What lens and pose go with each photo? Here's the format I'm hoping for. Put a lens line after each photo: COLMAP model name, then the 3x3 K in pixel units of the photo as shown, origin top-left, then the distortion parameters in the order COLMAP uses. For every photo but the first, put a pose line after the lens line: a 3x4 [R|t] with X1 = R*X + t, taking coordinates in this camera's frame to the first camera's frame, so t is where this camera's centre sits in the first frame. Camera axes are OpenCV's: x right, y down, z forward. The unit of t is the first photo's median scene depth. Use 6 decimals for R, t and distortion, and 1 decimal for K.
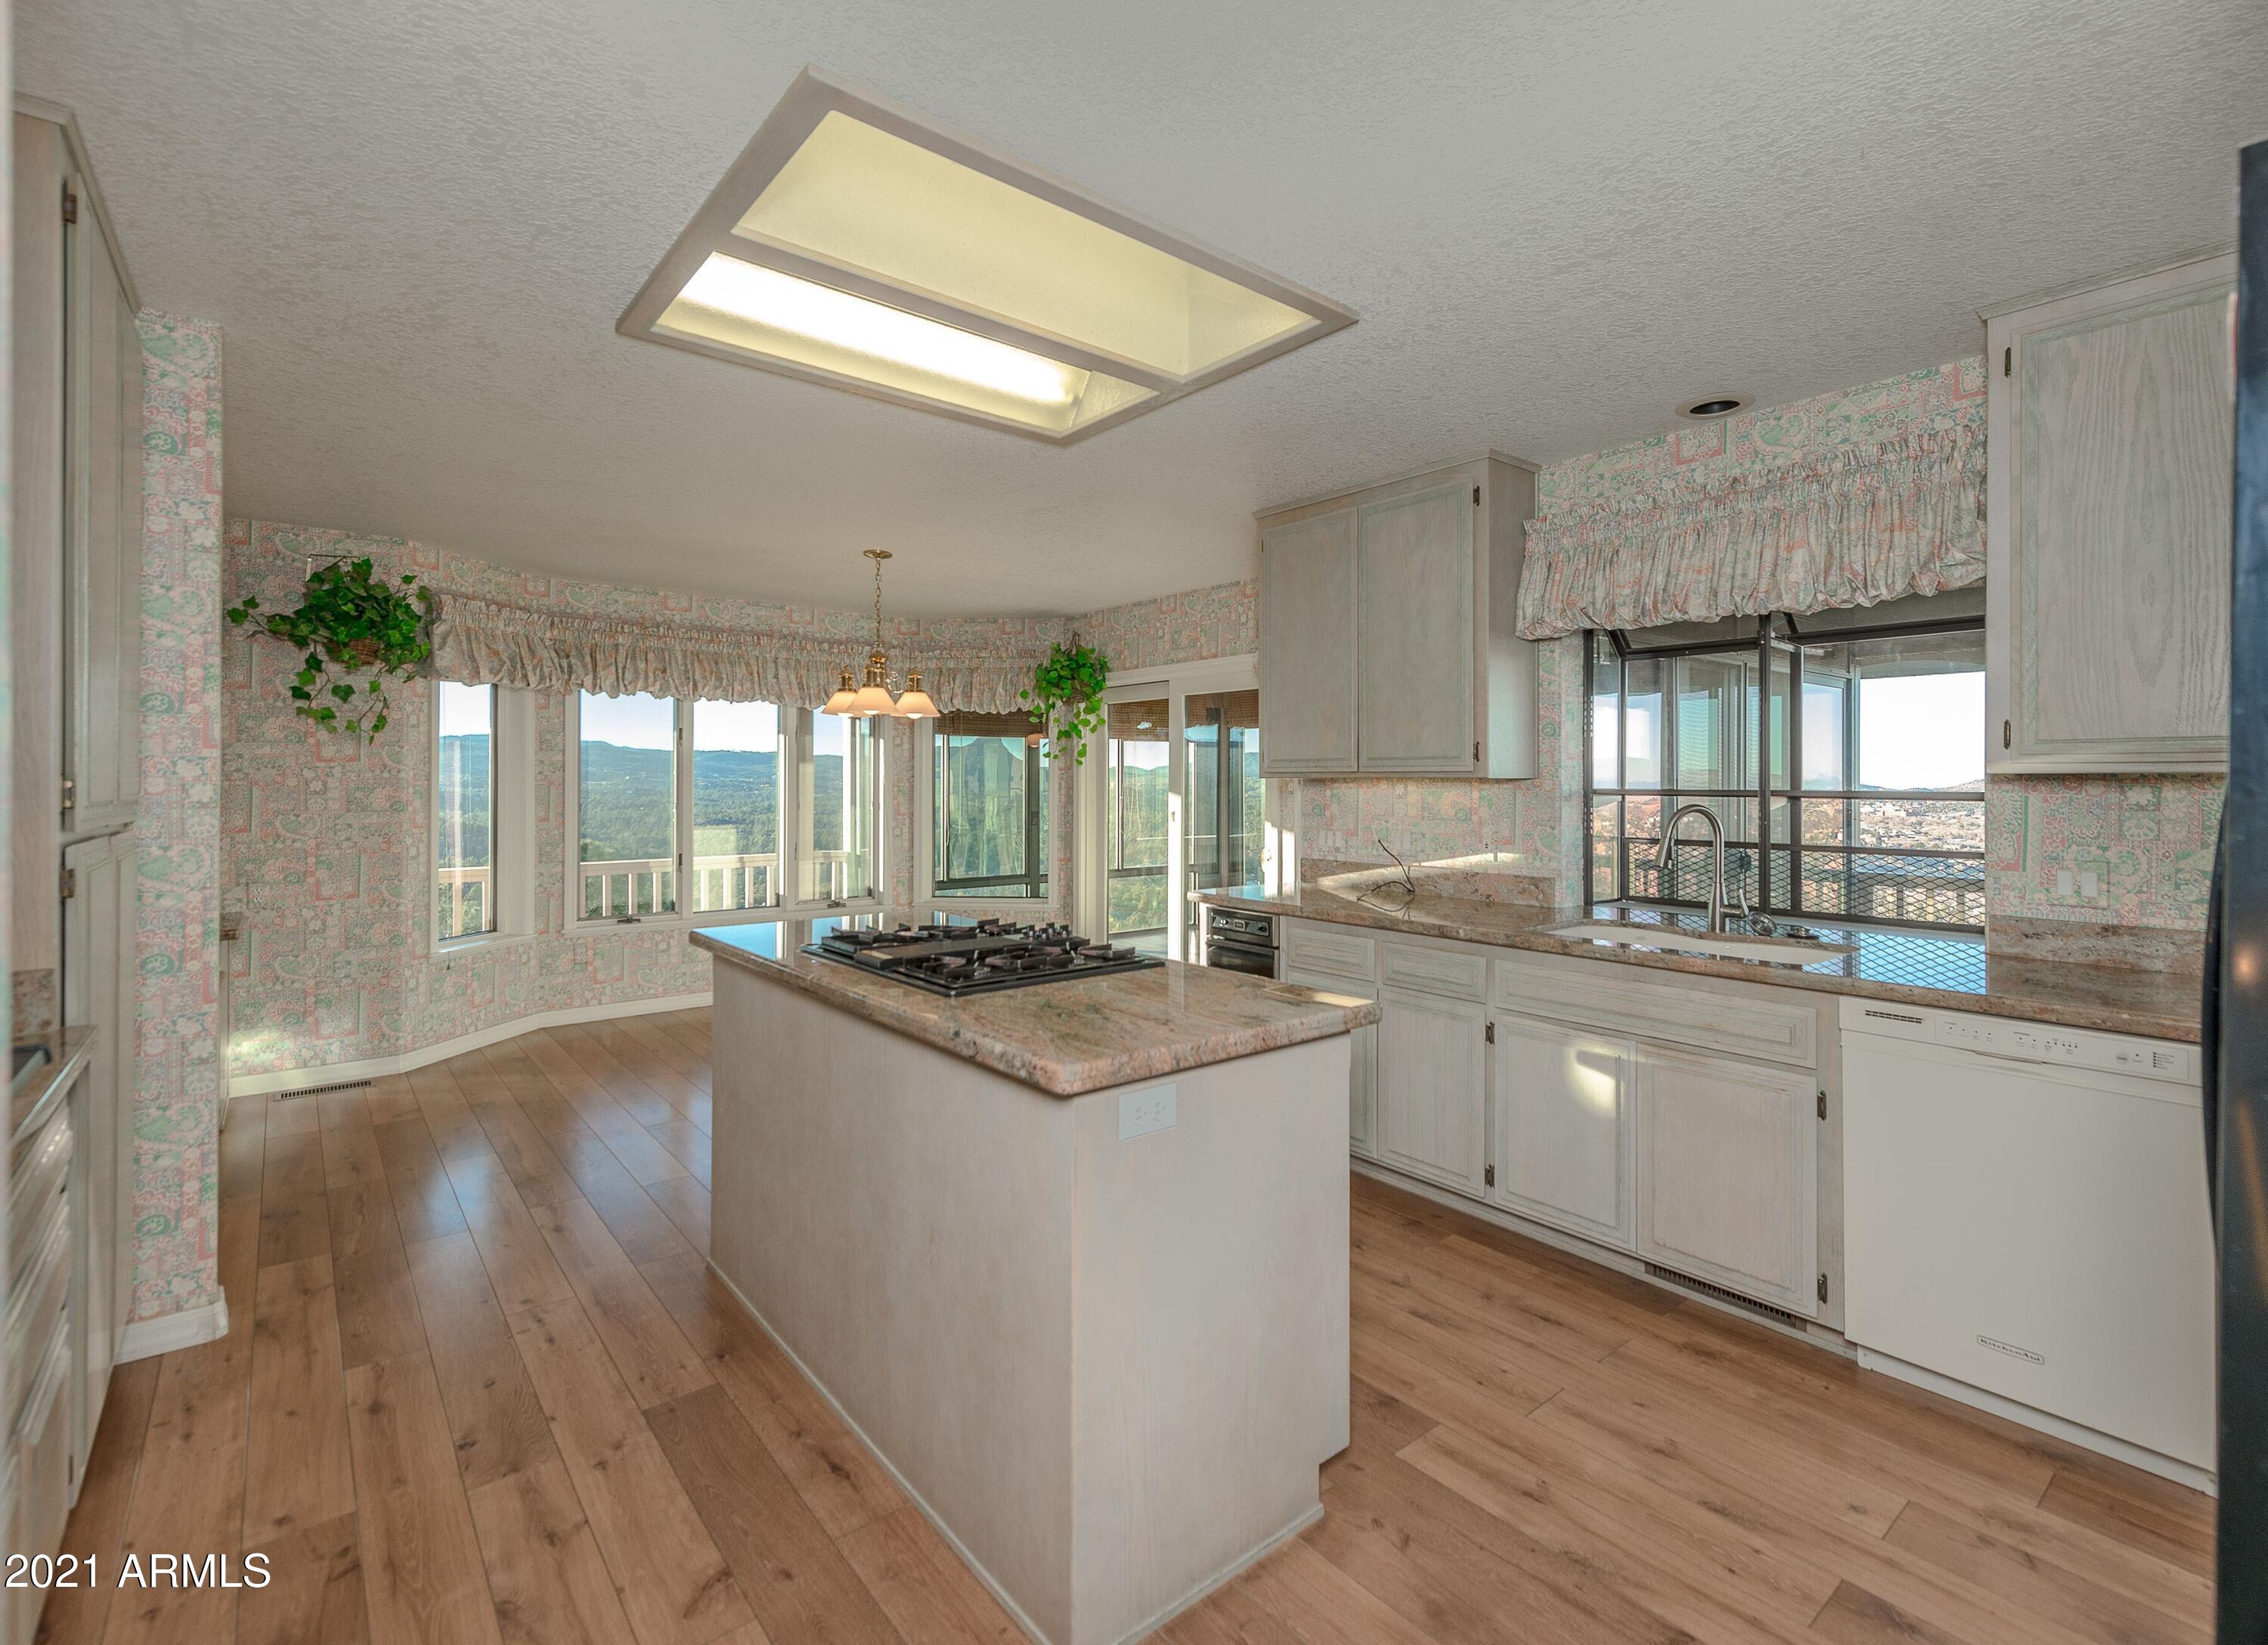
lens RADIAL K [[1035.4, 0, 1116.0], [0, 1035.4, 781.8], [0, 0, 1]] dist [-0.001235, -0.000035]
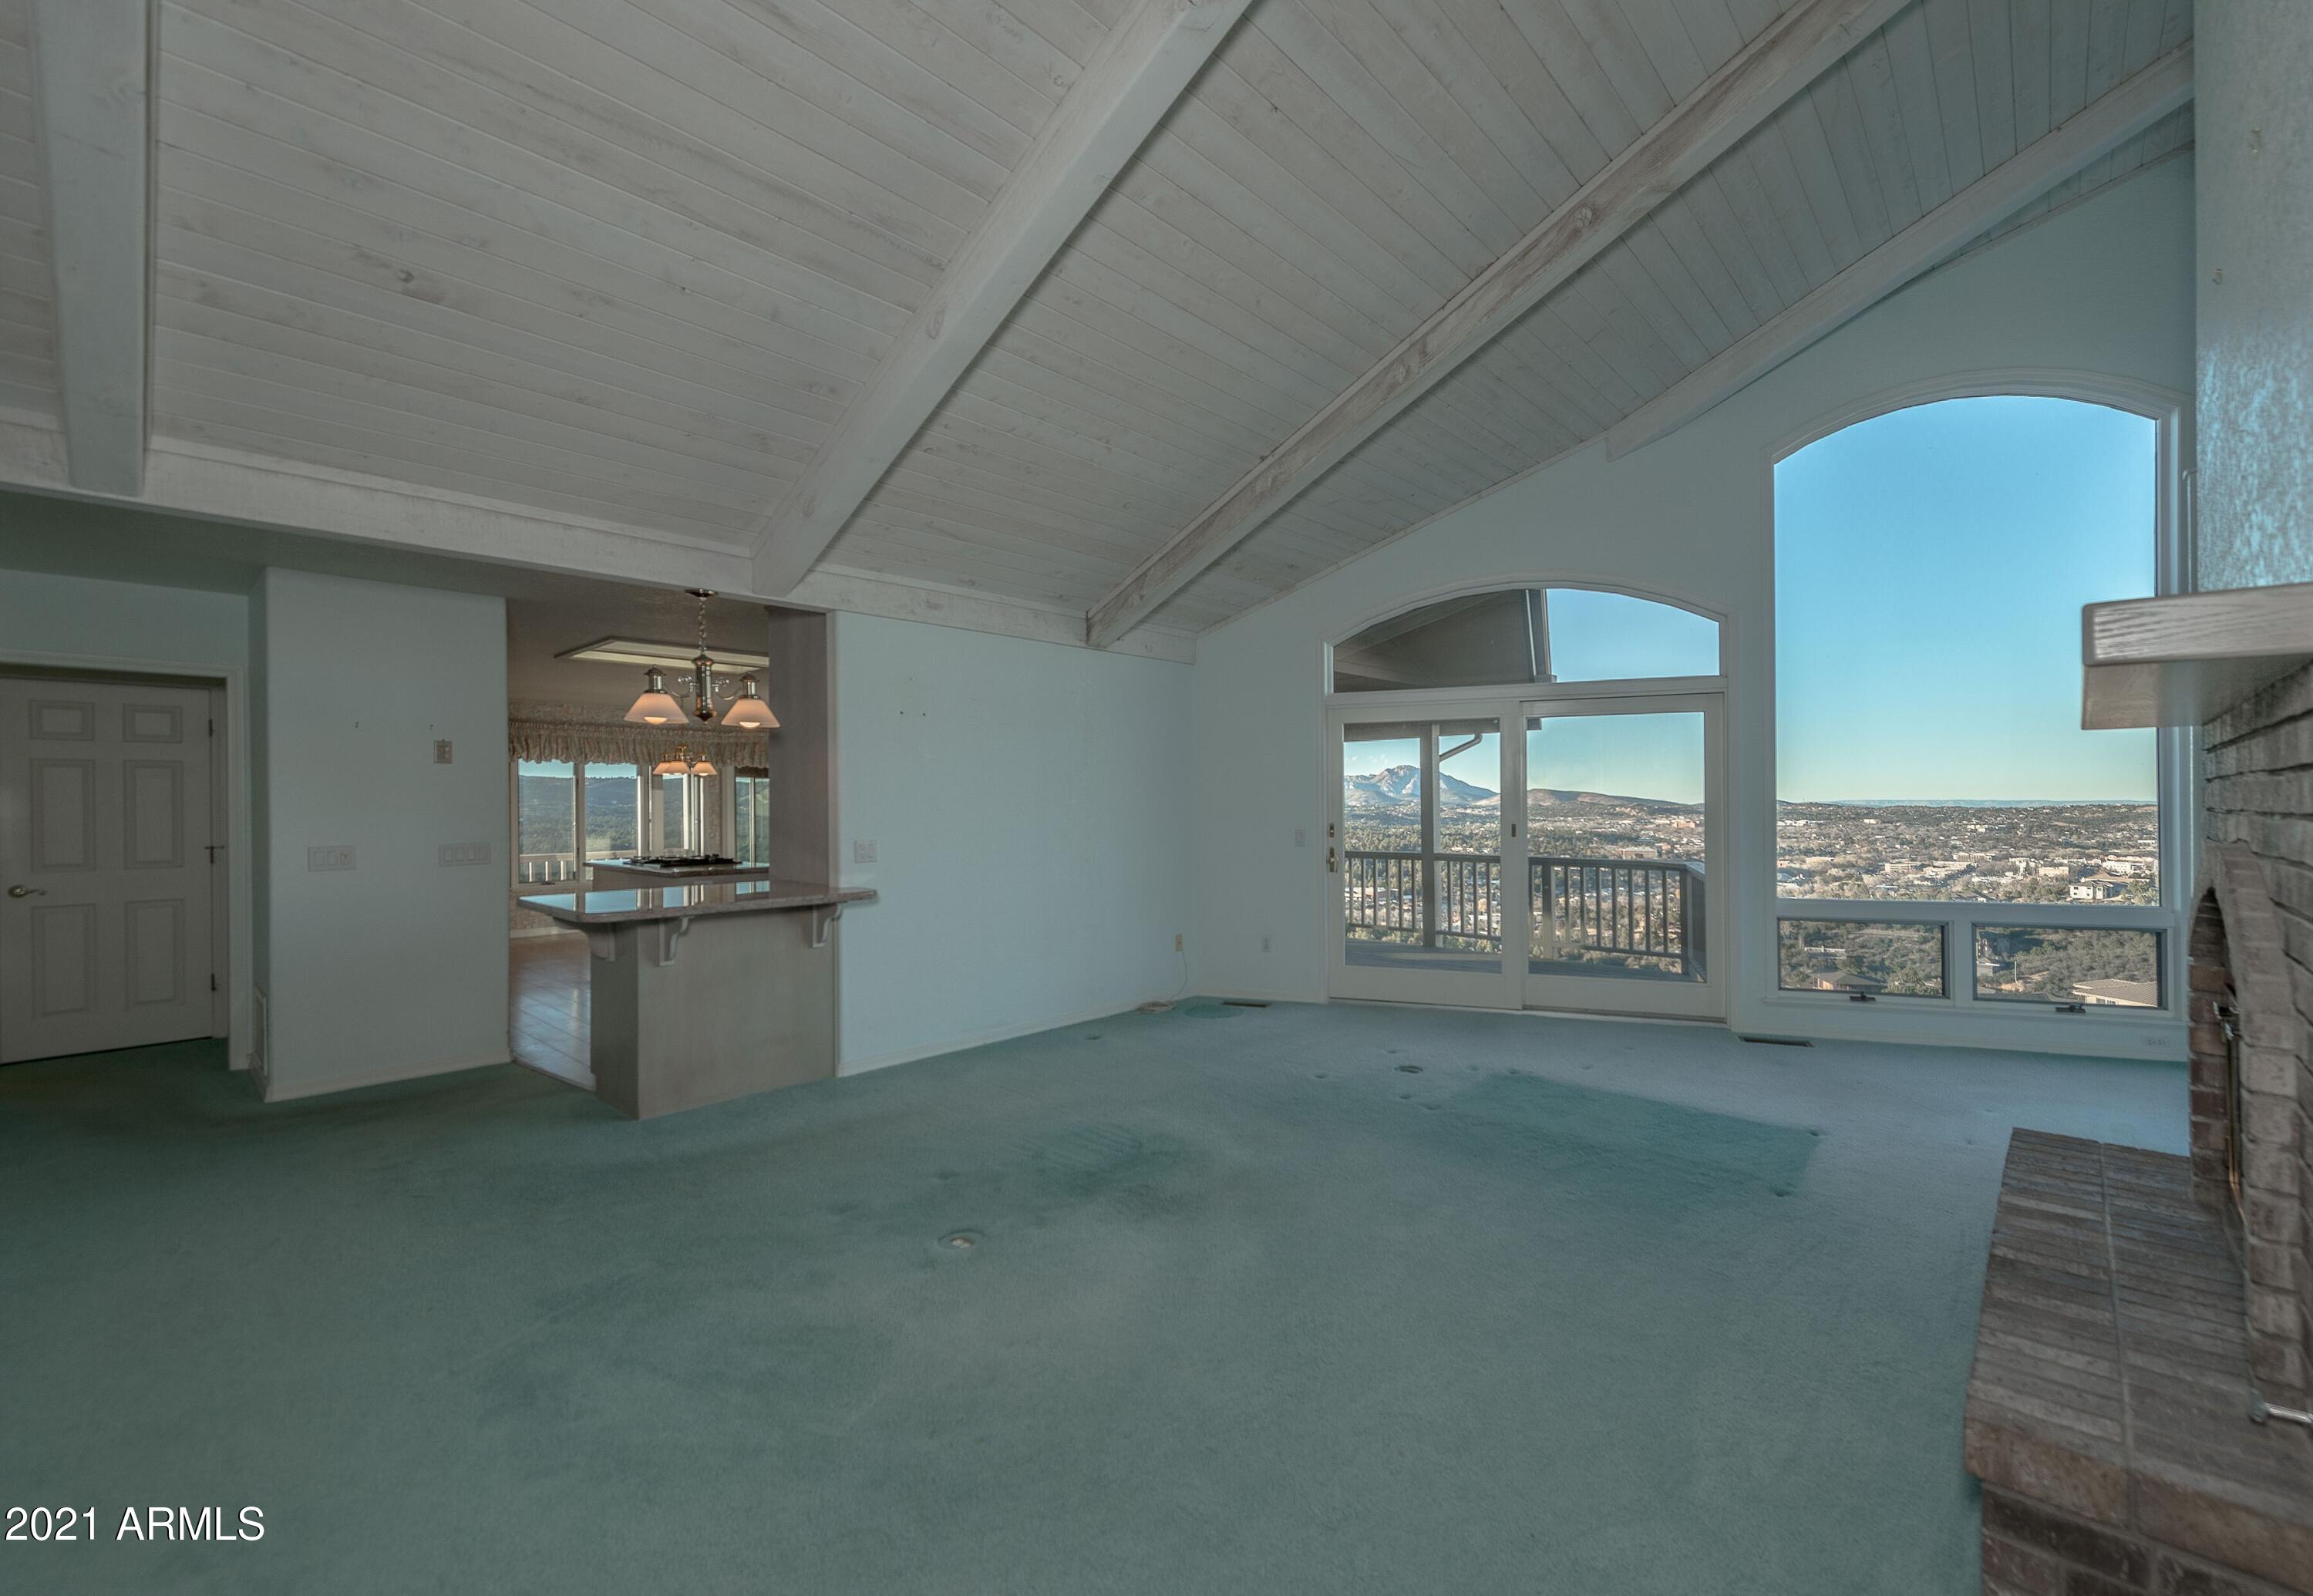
lens RADIAL K [[968.9, 0, 1176.7], [0, 968.9, 801.0], [0, 0, 1]] dist [-0.001269, 0.000008]
pose [[0.987813, -0.009429, 0.155357, 0.354861], [0.009882, 0.999949, -0.002141, 0.001537], [-0.155329, 0.003650, 0.987856, -0.844248]]
